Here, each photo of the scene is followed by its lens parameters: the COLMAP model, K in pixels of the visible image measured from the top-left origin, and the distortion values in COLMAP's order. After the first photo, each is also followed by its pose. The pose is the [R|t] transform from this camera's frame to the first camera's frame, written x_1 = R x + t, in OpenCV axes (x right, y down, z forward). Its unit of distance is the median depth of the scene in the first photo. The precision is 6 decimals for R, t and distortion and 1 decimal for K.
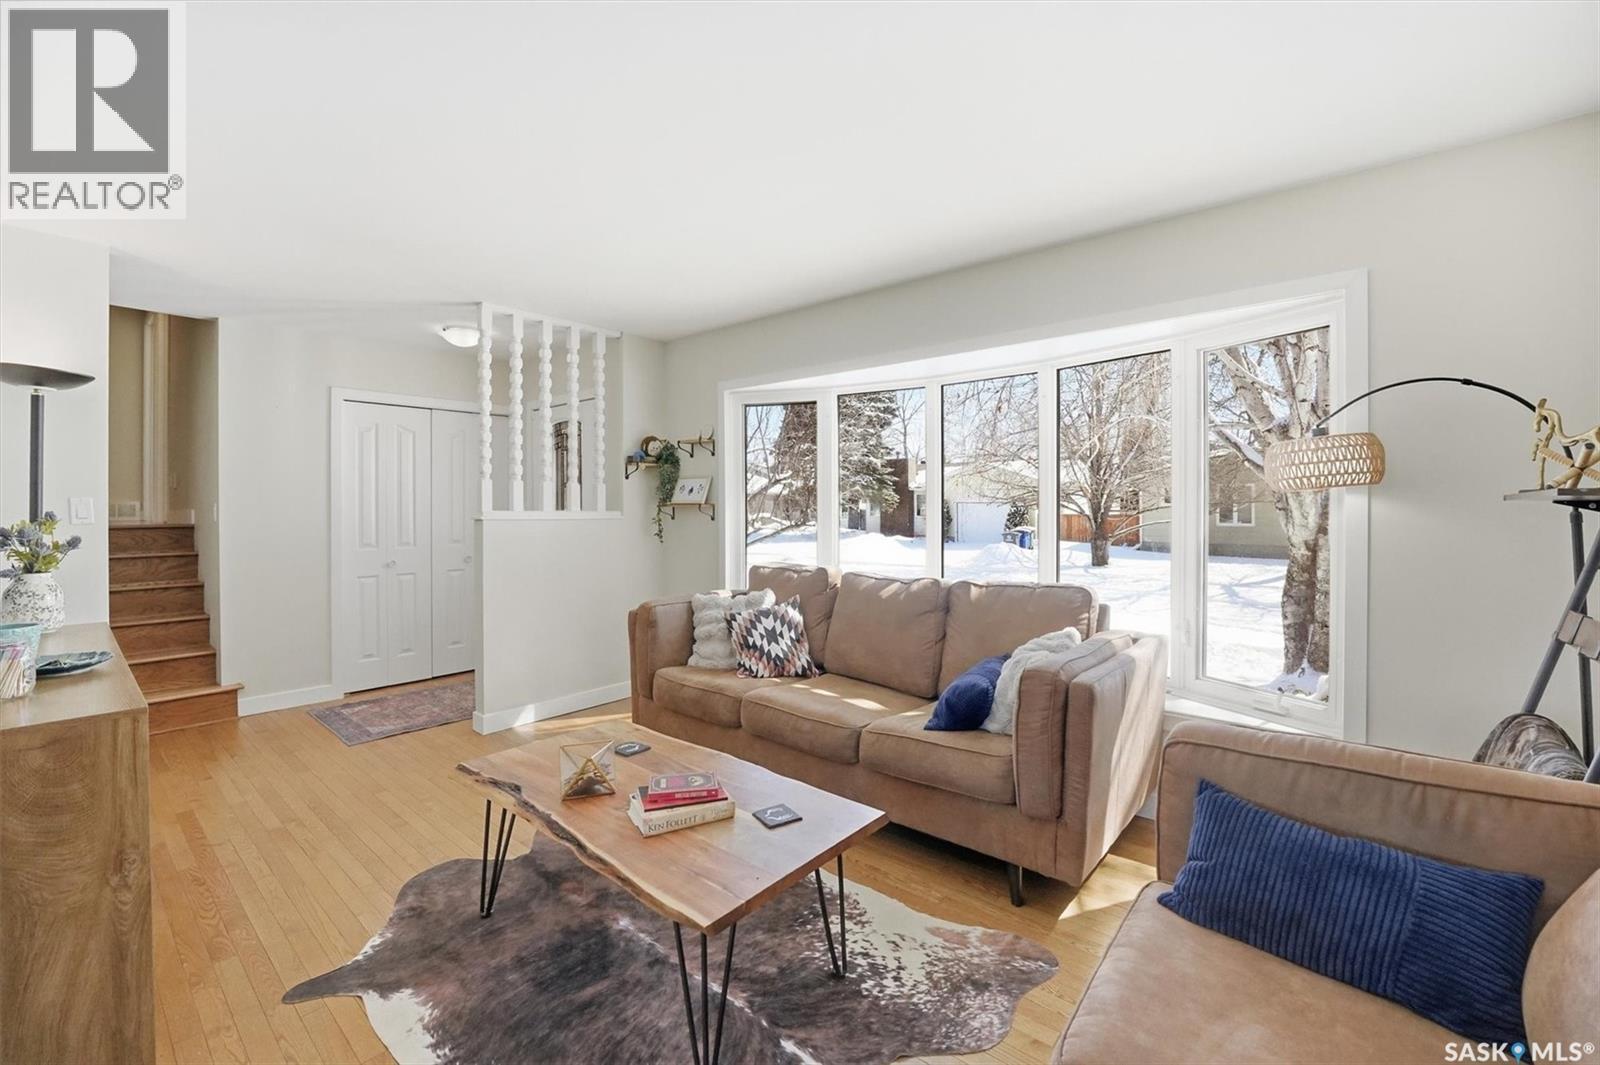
lens RADIAL K [[671.8, 0, 801.8], [0, 671.8, 508.9], [0, 0, 1]] dist [-0.023685, 0.000062]
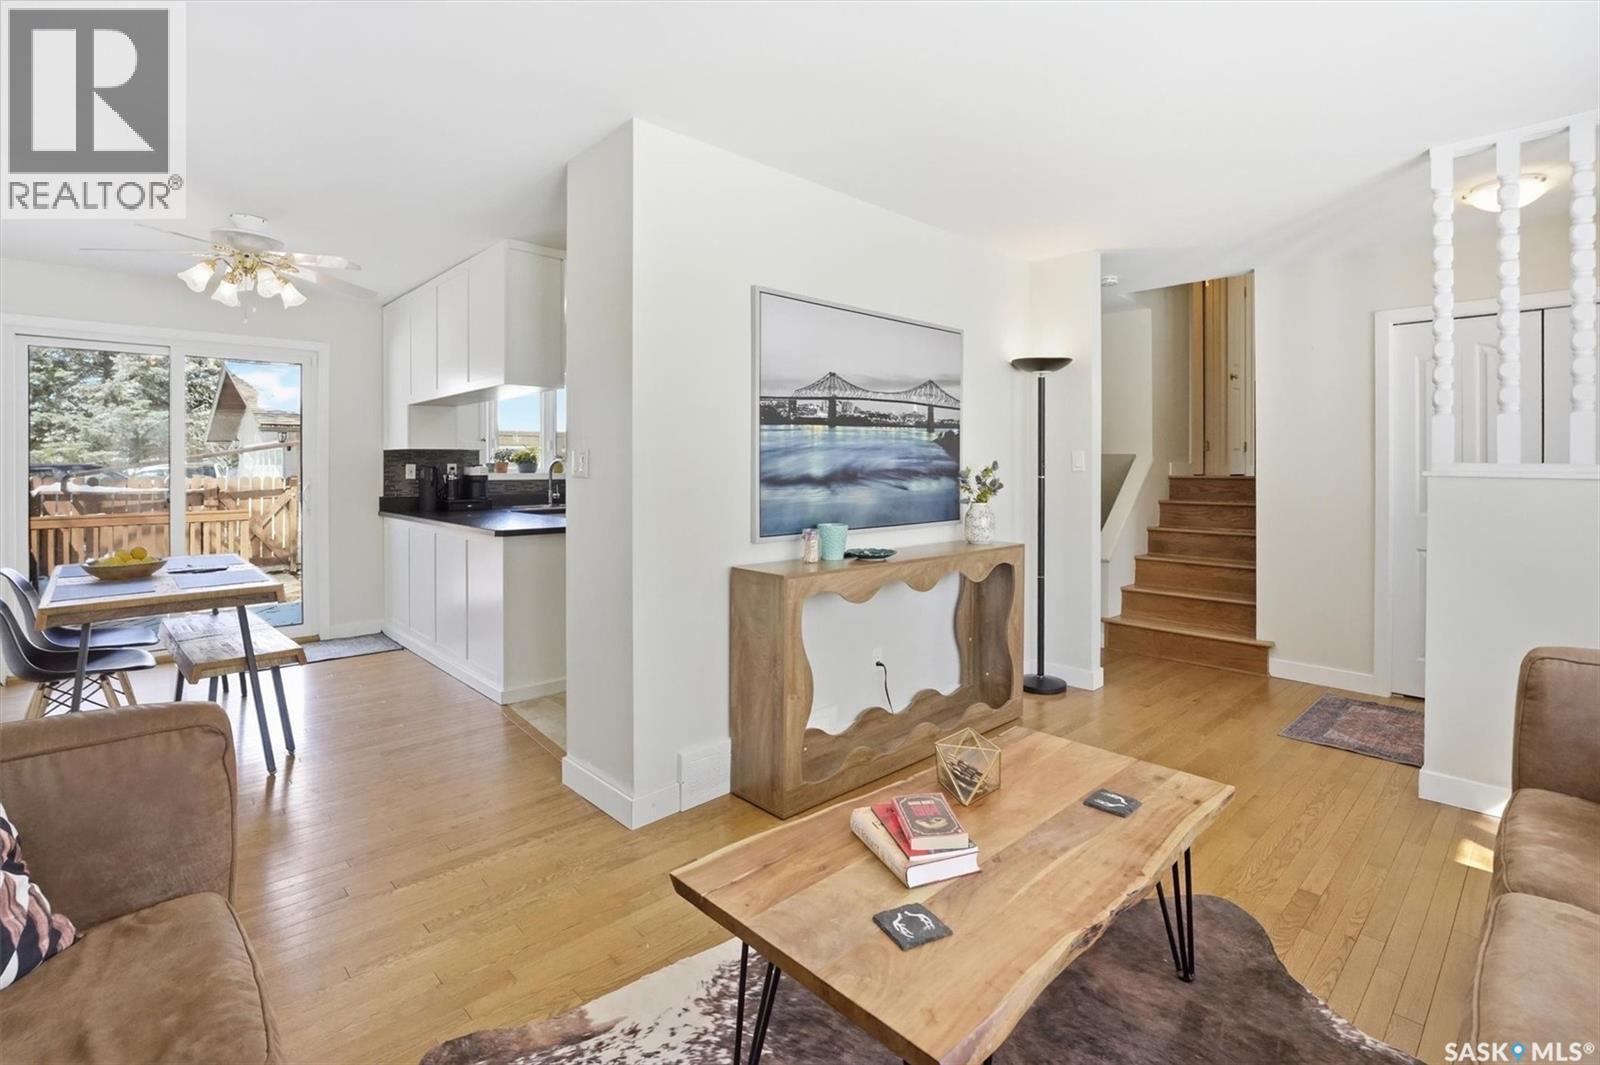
lens RADIAL K [[747.4, 0, 797.1], [0, 747.4, 463.8], [0, 0, 1]] dist [-0.011452, 0.000010]
pose [[-0.110588, 0.003846, -0.993859, 0.382958], [-0.006706, 0.999967, 0.004616, 0.004077], [0.993844, 0.007176, -0.110558, 0.533487]]
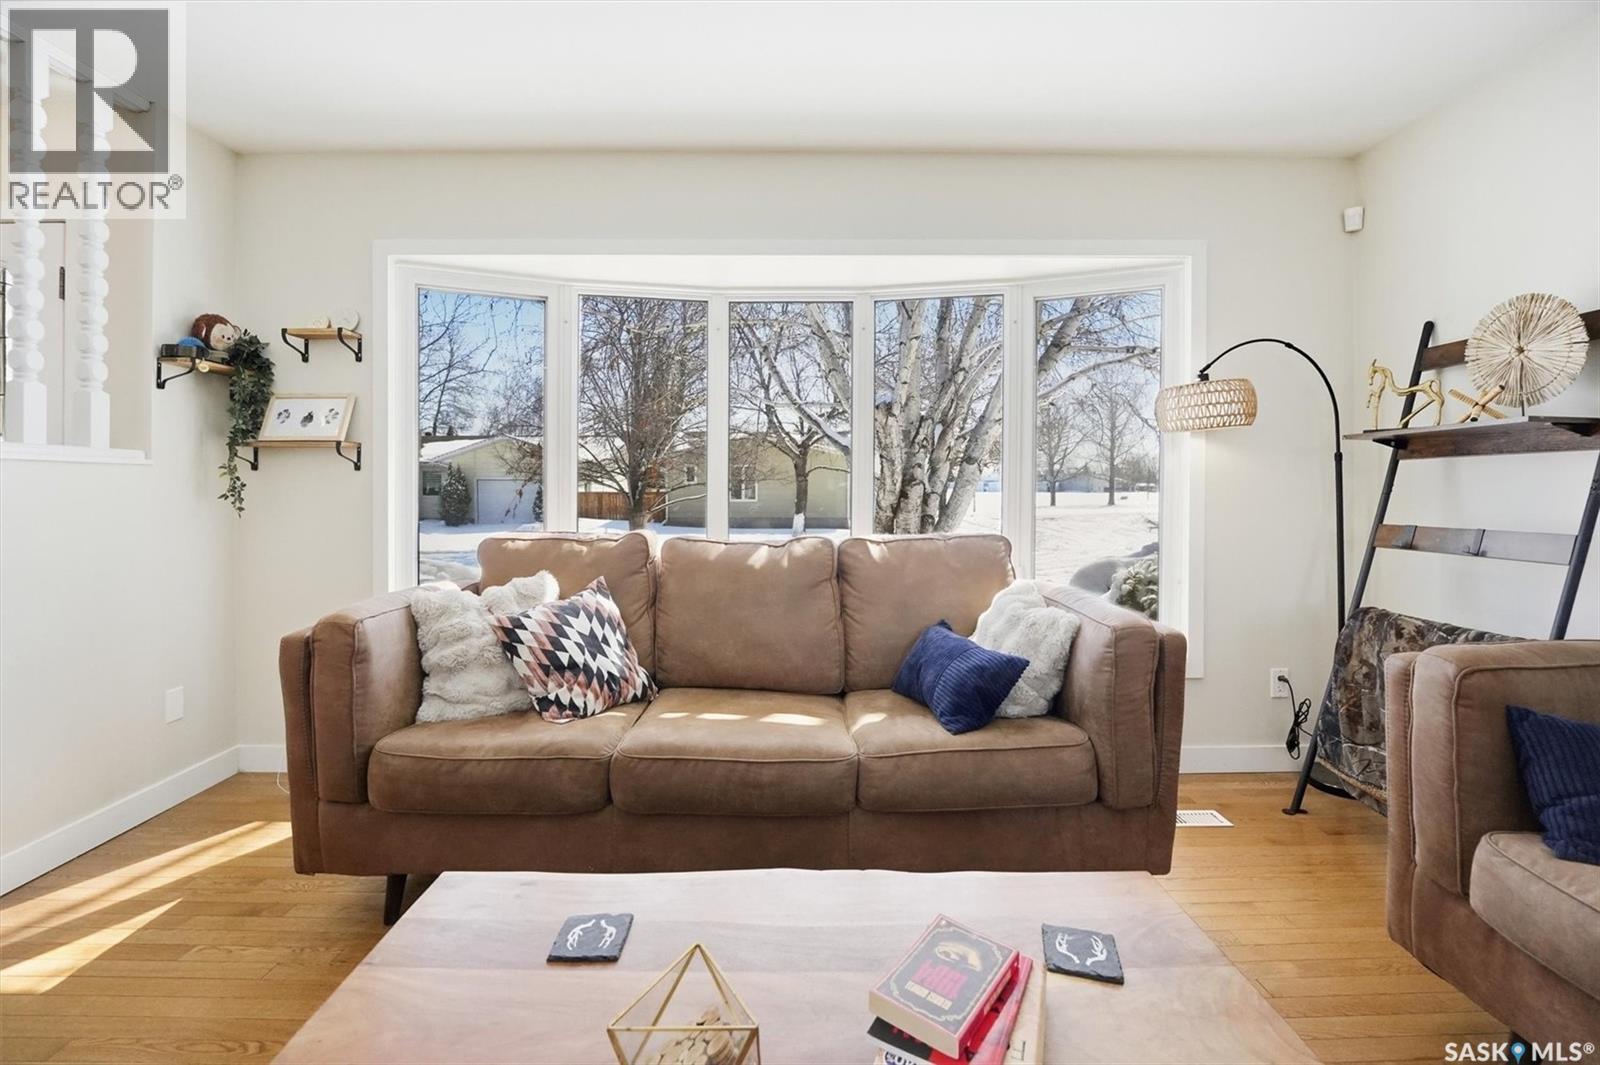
lens RADIAL K [[676.4, 0, 799.4], [0, 676.4, 490.8], [0, 0, 1]] dist [-0.027479, 0.000004]
pose [[0.756082, -0.000630, 0.654477, -0.308353], [0.000451, 1.000000, 0.000441, 0.048166], [-0.654477, -0.000038, 0.756082, 0.411041]]
